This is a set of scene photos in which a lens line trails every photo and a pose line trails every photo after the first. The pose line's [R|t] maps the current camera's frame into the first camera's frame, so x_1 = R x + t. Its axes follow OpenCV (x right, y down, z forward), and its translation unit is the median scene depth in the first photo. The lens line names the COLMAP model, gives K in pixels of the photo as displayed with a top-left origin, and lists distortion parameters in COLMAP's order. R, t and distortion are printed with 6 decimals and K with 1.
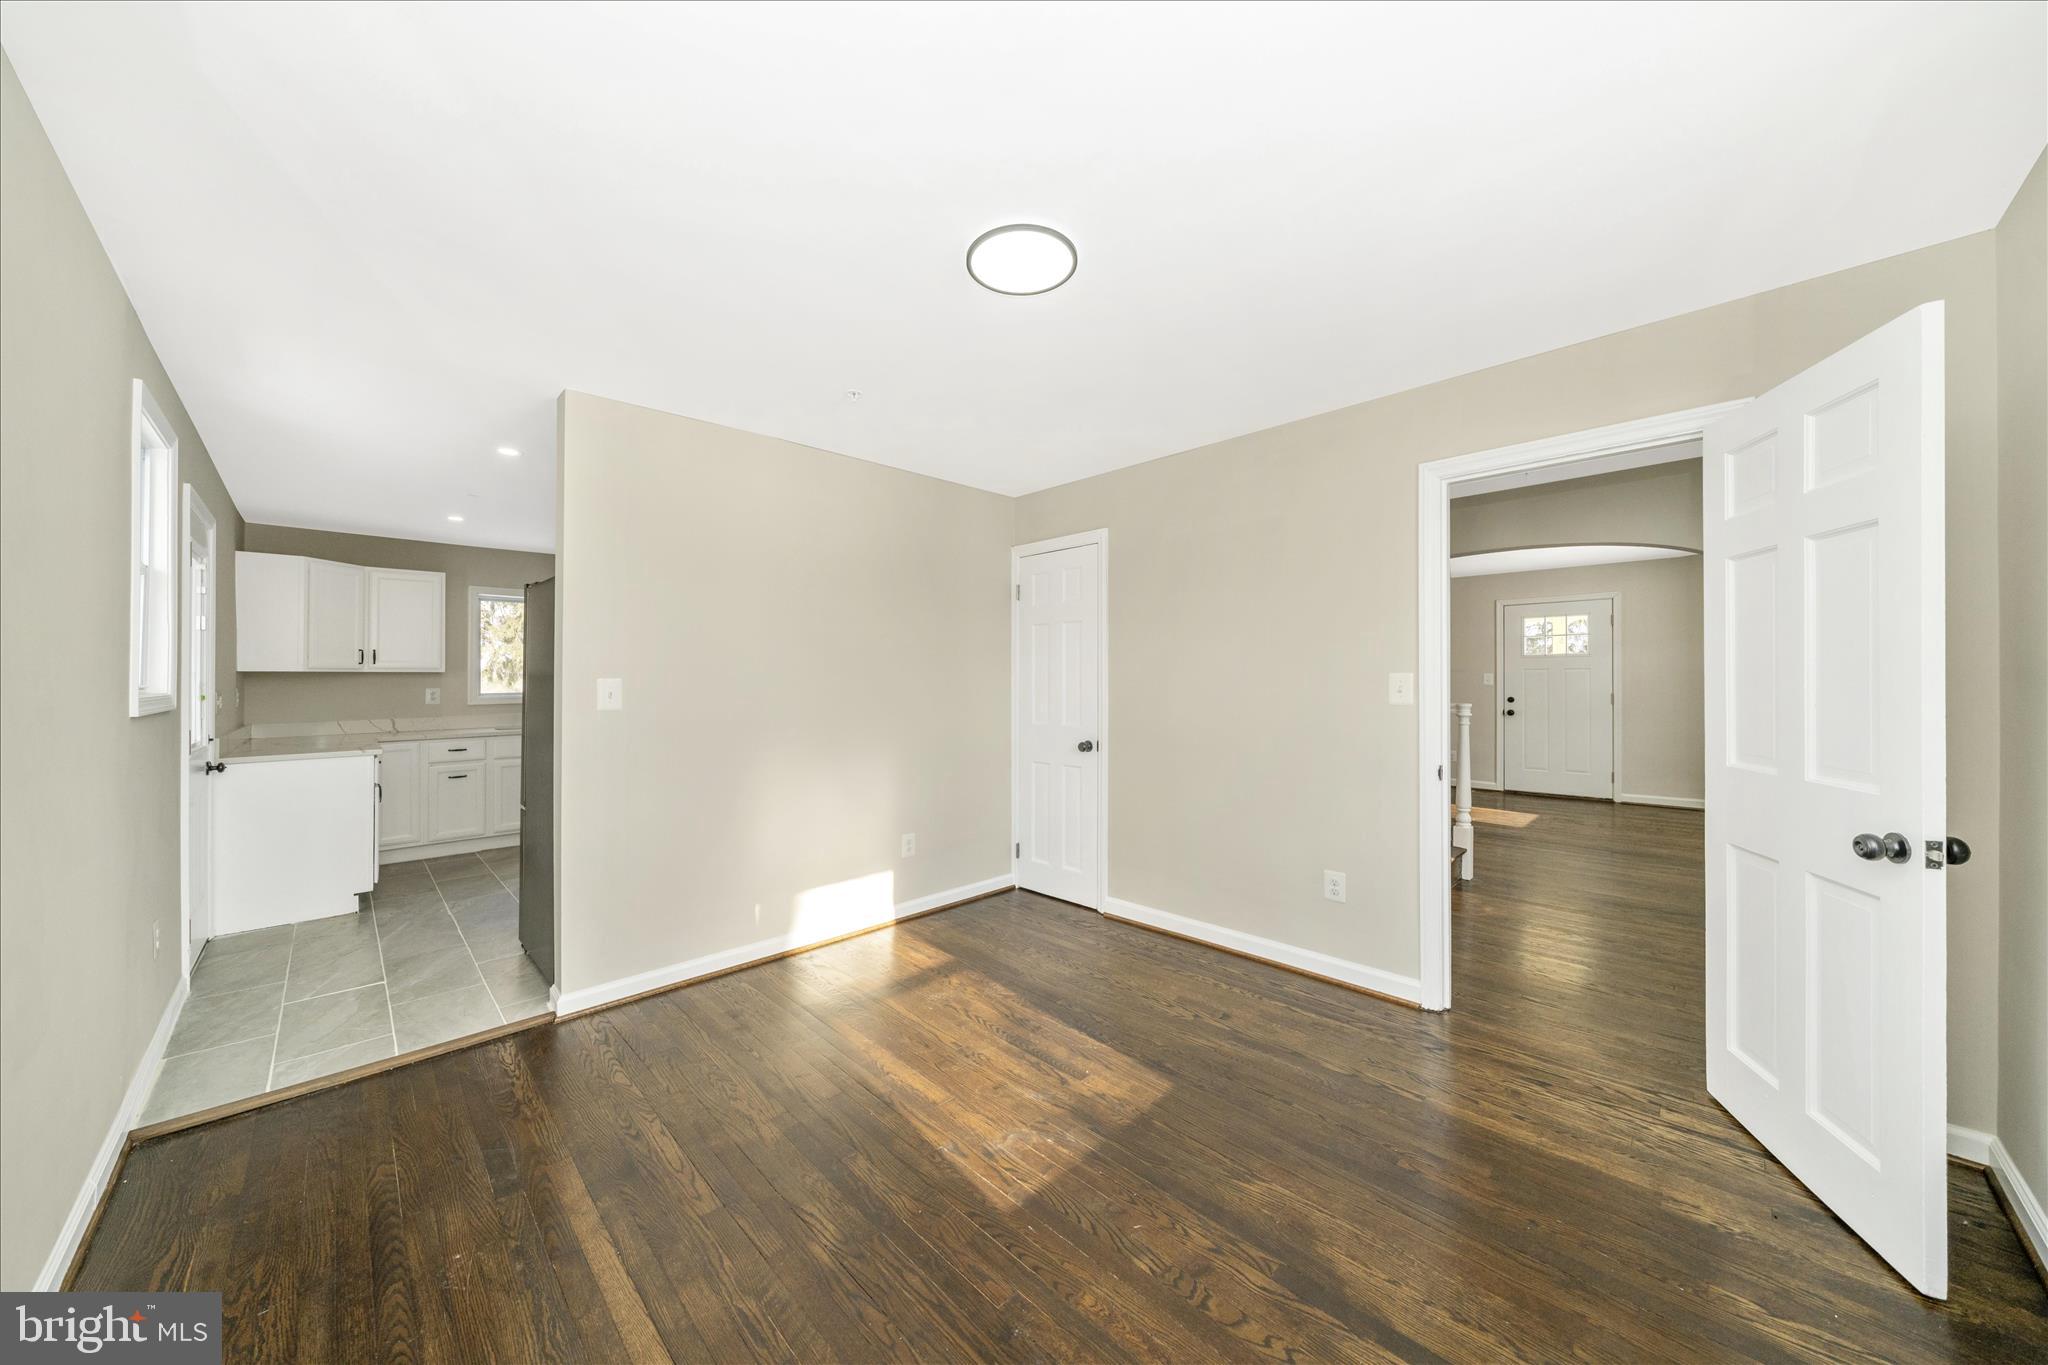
lens RADIAL K [[695.8, 0, 1019.9], [0, 695.8, 686.3], [0, 0, 1]] dist [-0.002712, -0.000035]
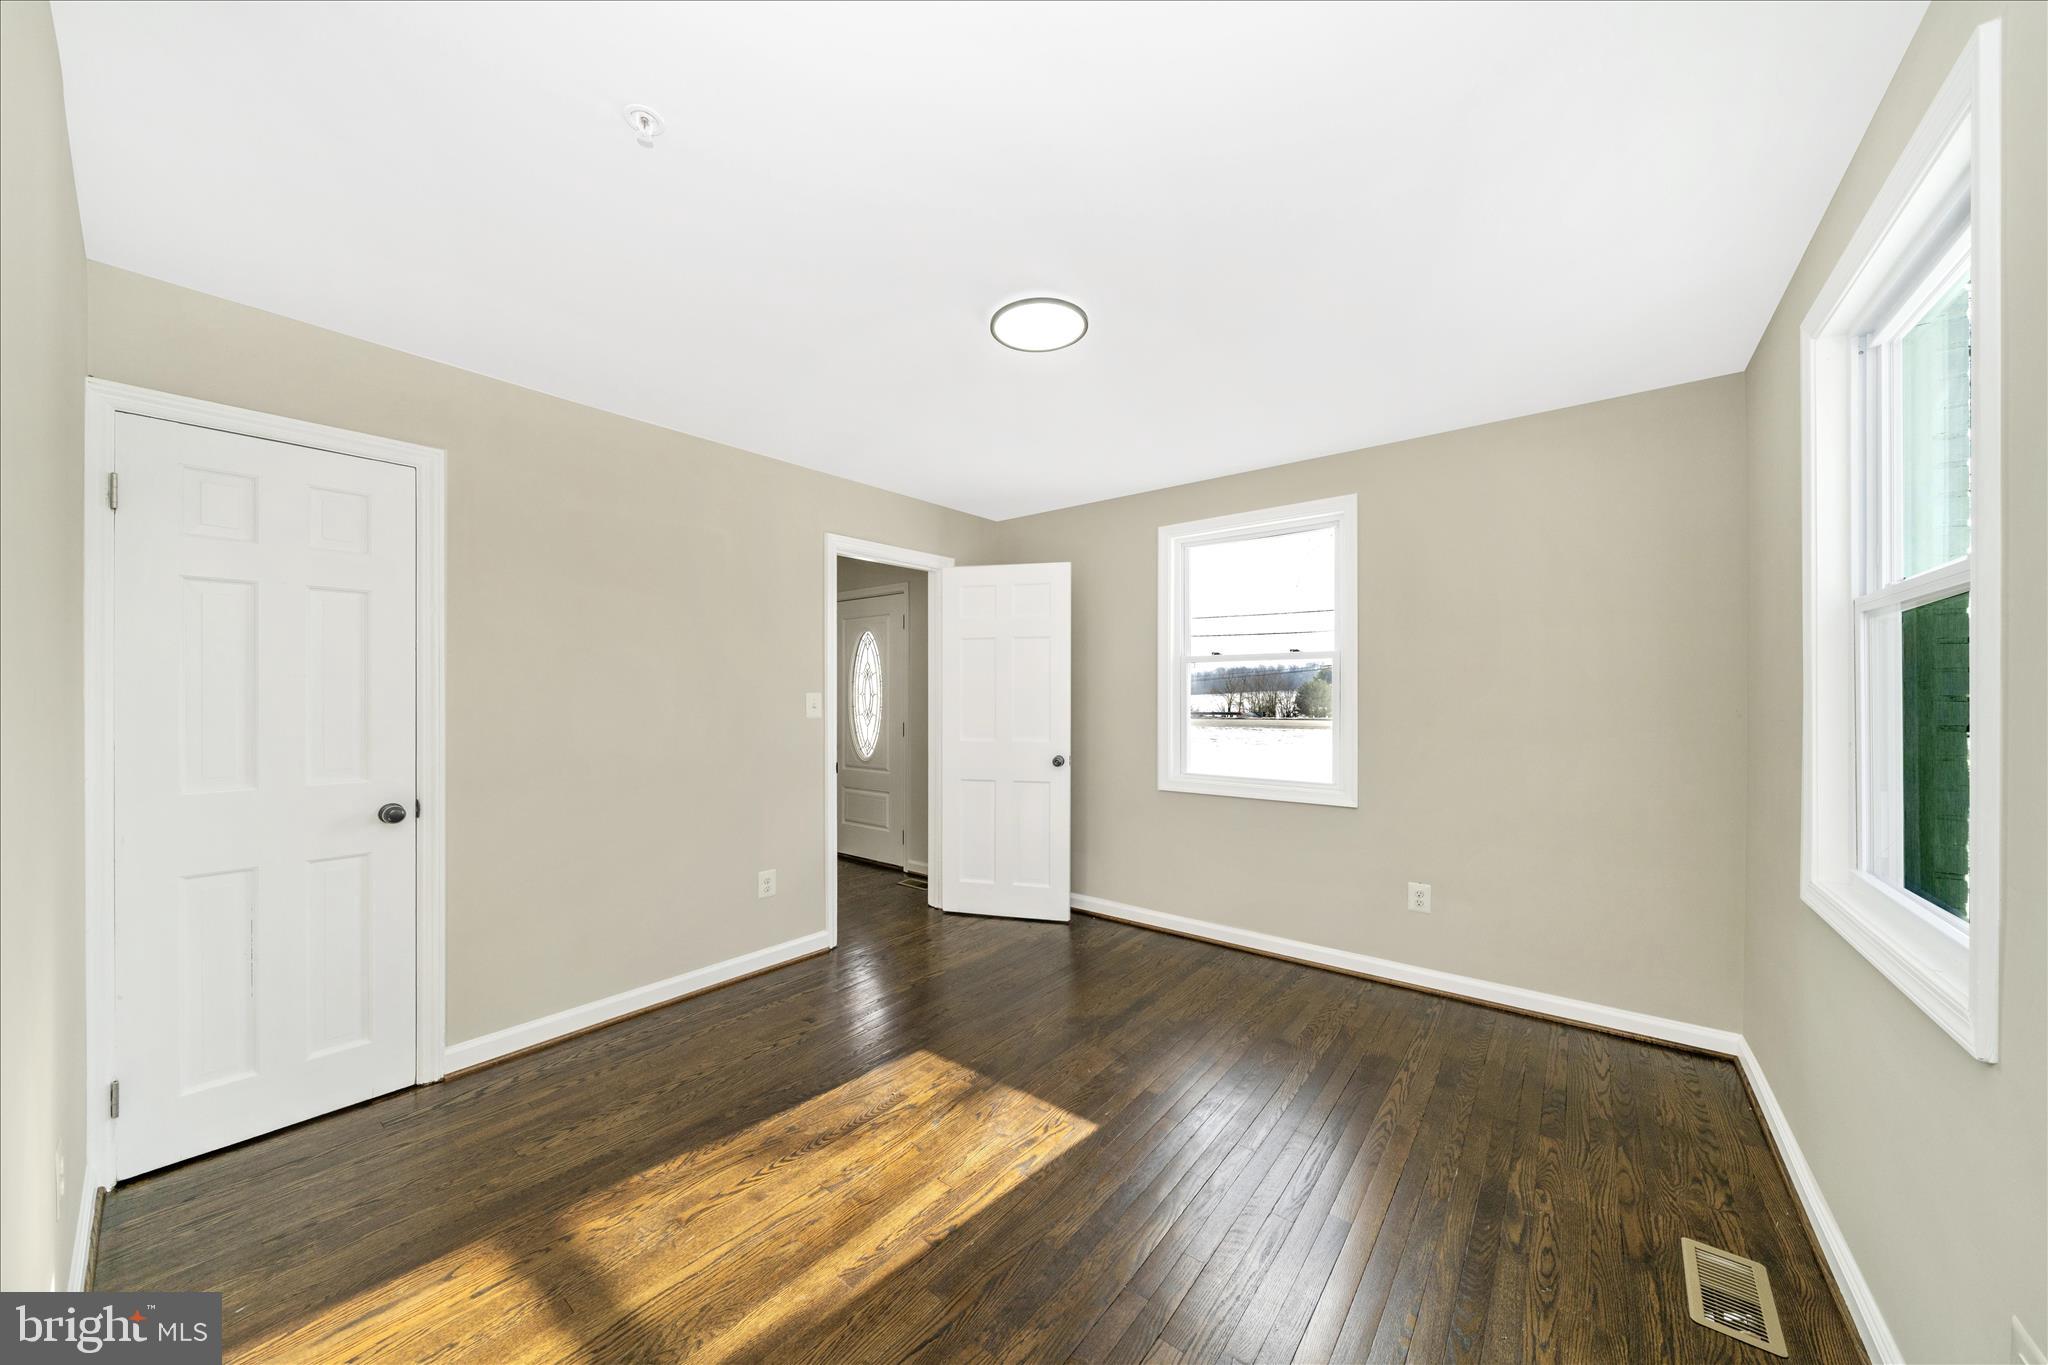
lens RADIAL K [[702.2, 0, 1020.2], [0, 702.2, 723.7], [0, 0, 1]] dist [0.000221, -0.000025]
pose [[-0.110931, -0.034951, 0.993213, -0.874423], [0.008138, 0.999316, 0.036075, -0.007290], [-0.993795, 0.012085, -0.110571, 0.900276]]
